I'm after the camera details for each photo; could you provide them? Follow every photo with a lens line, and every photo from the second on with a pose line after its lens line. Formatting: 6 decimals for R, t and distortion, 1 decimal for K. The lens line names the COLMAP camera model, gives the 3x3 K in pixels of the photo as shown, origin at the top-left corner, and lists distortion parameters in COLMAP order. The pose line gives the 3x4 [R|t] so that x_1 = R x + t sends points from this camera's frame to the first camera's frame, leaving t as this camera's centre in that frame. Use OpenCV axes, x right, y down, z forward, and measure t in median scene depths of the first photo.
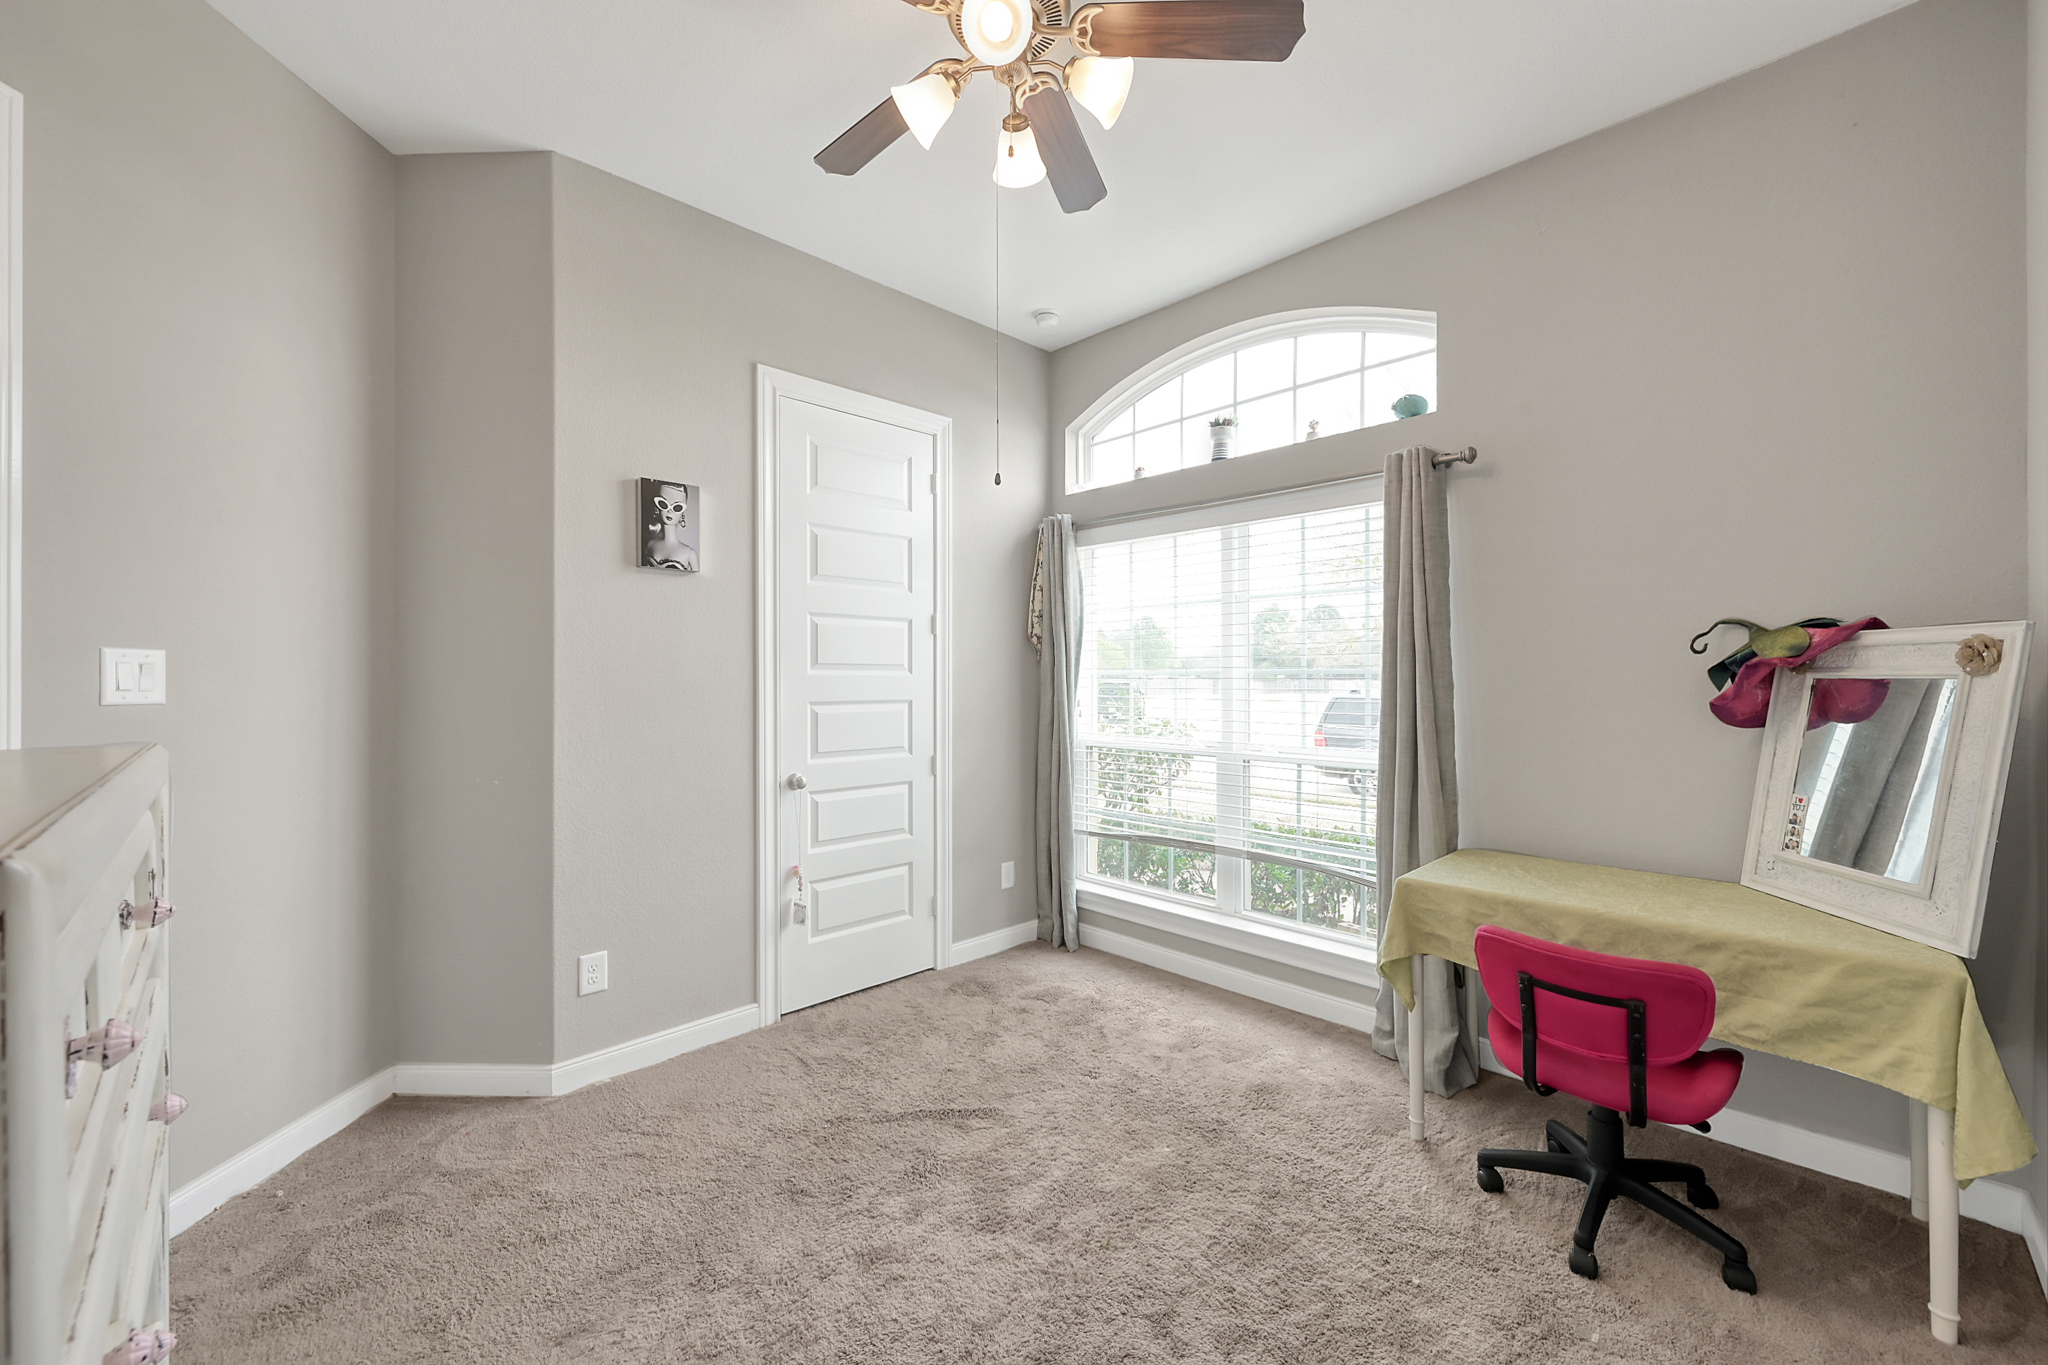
lens RADIAL K [[804.1, 0, 1024.0], [0, 804.1, 680.1], [0, 0, 1]] dist [-0.001193, -0.000090]
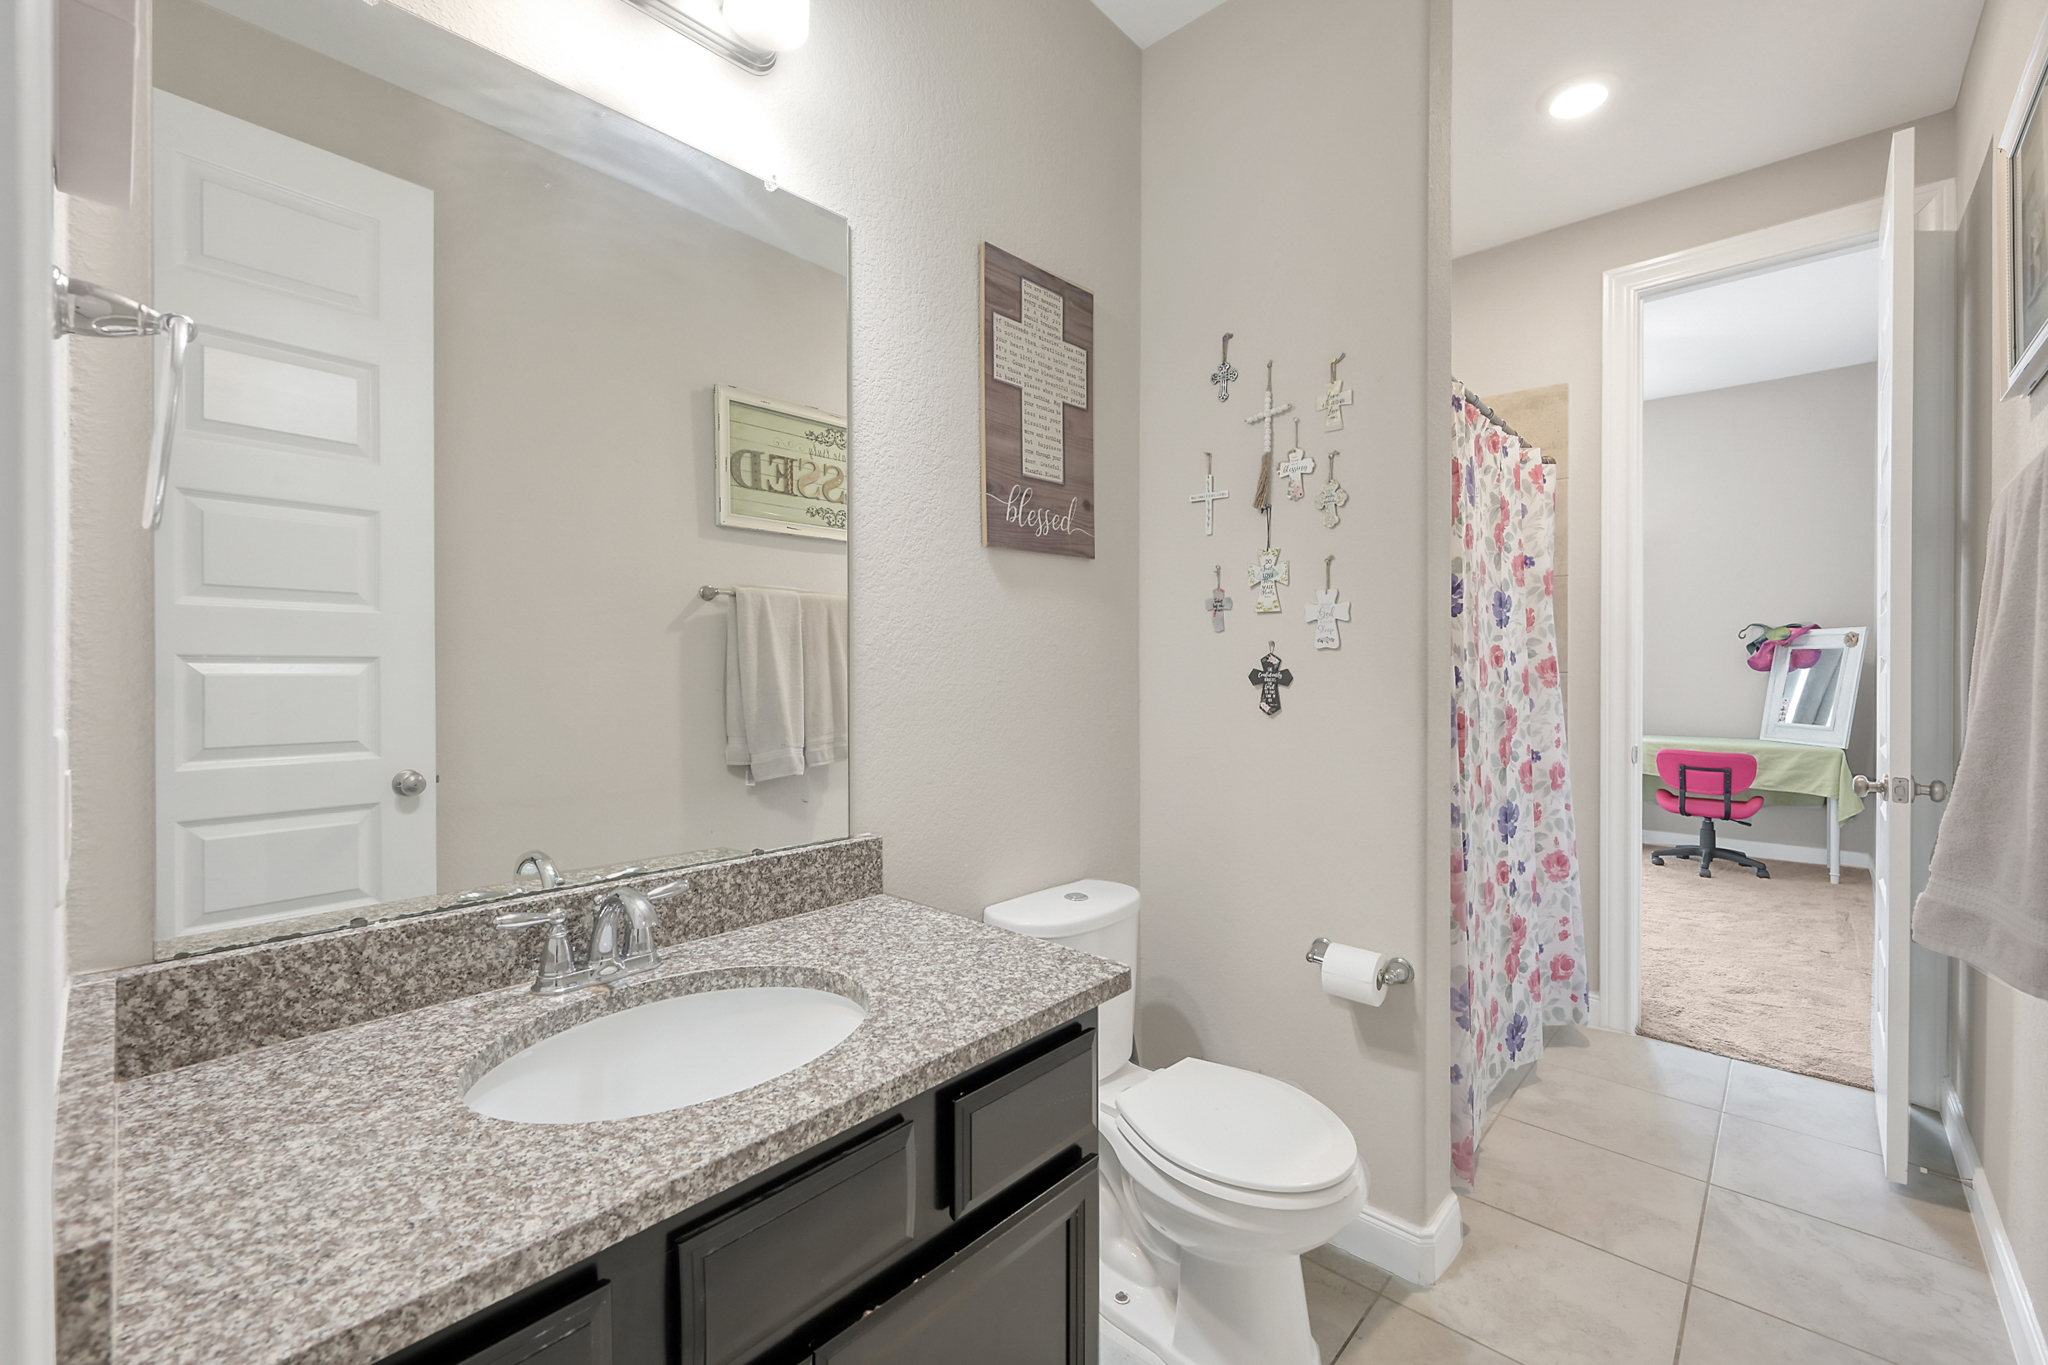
lens RADIAL K [[848.0, 0, 1032.7], [0, 848.0, 675.9], [0, 0, 1]] dist [0.004179, 0.000242]
pose [[0.998682, -0.000741, 0.051322, -1.361616], [0.000281, 0.999960, 0.008971, 0.053064], [-0.051327, -0.008945, 0.998642, -1.372411]]
